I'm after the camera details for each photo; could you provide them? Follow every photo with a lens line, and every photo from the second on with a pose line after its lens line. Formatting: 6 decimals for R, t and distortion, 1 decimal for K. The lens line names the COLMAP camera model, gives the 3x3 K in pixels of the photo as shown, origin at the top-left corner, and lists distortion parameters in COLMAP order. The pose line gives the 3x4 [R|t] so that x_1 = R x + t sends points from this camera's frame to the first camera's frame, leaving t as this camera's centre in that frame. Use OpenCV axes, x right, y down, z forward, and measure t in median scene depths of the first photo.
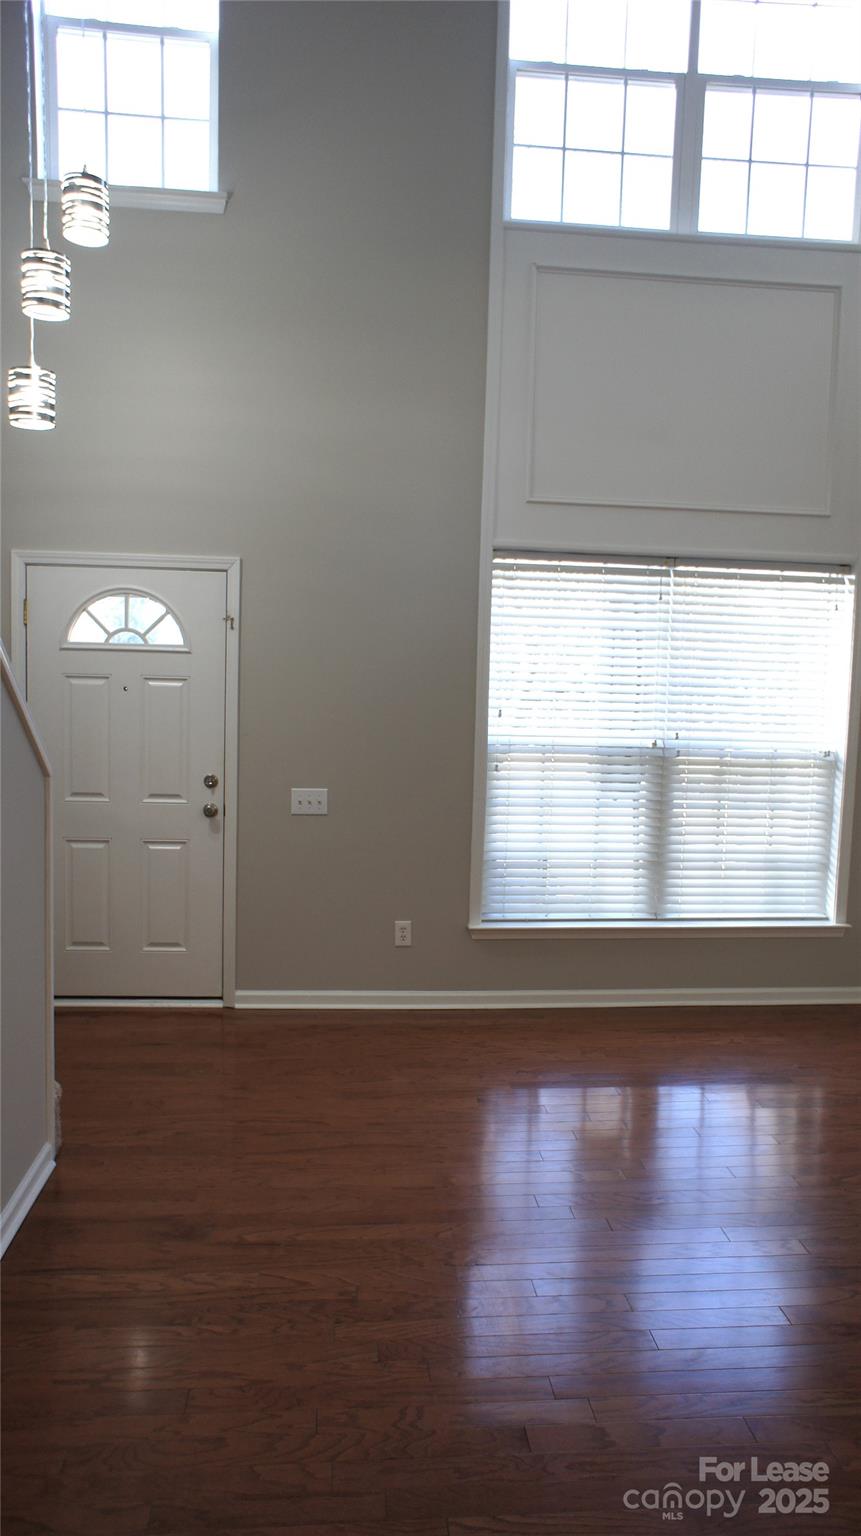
lens RADIAL K [[1034.7, 0, 423.5], [0, 1034.7, 772.6], [0, 0, 1]] dist [-0.059968, 0.076537]
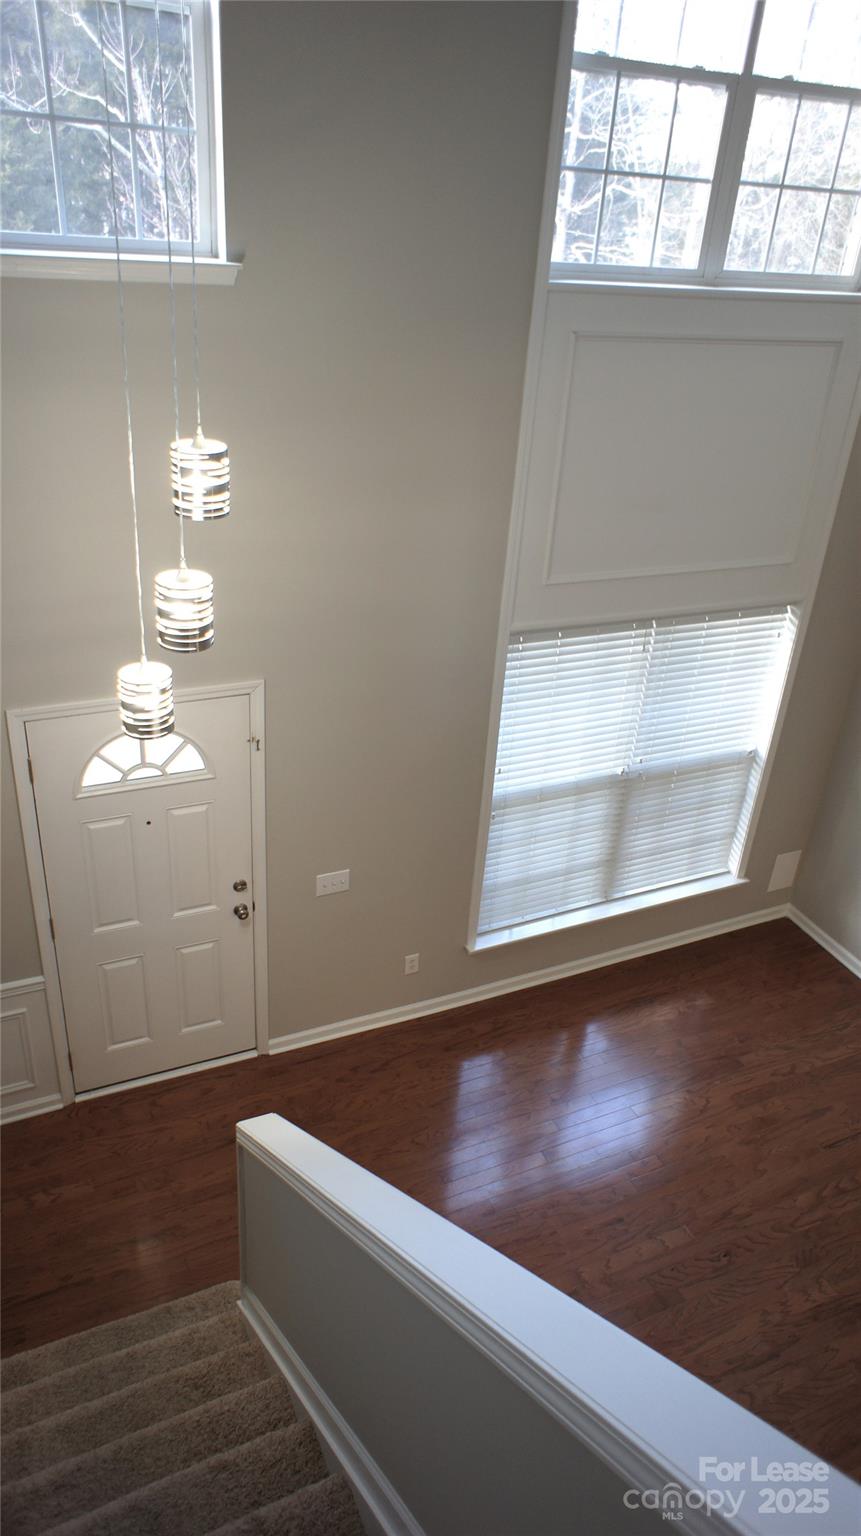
lens RADIAL K [[1034.7, 0, 426.0], [0, 1034.7, 770.8], [0, 0, 1]] dist [-0.059968, 0.076537]
pose [[0.944776, -0.127617, 0.301848, -0.320095], [-0.007724, 0.912136, 0.409815, -0.498484], [-0.327626, -0.389515, 0.860778, 0.124788]]
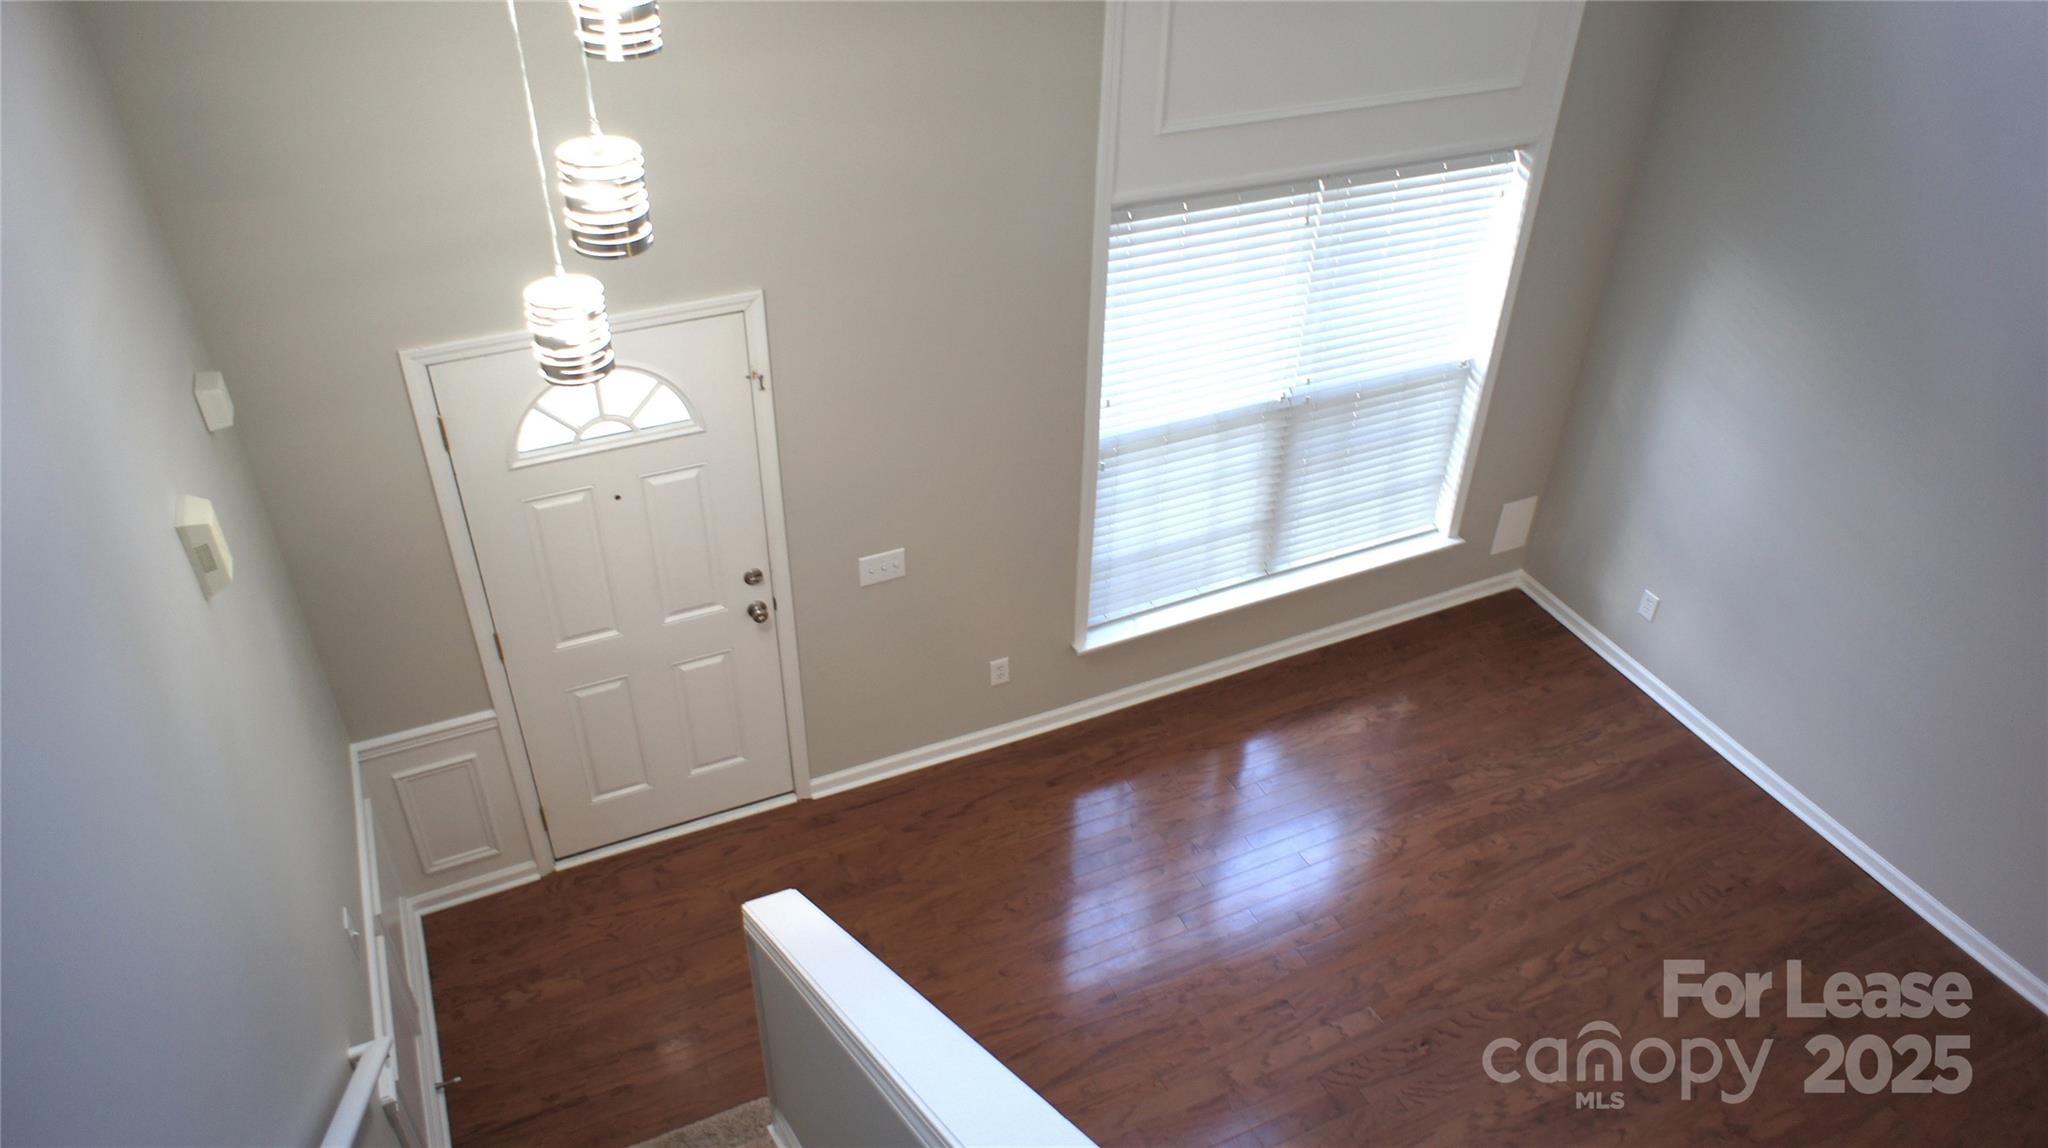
lens RADIAL K [[1379.6, 0, 1026.0], [0, 1379.6, 569.0], [0, 0, 1]] dist [-0.059968, 0.076537]
pose [[0.944953, -0.198612, 0.260031, -0.273052], [0.037110, 0.854630, 0.517909, -0.487631], [-0.325093, -0.479750, 0.814956, 0.147895]]
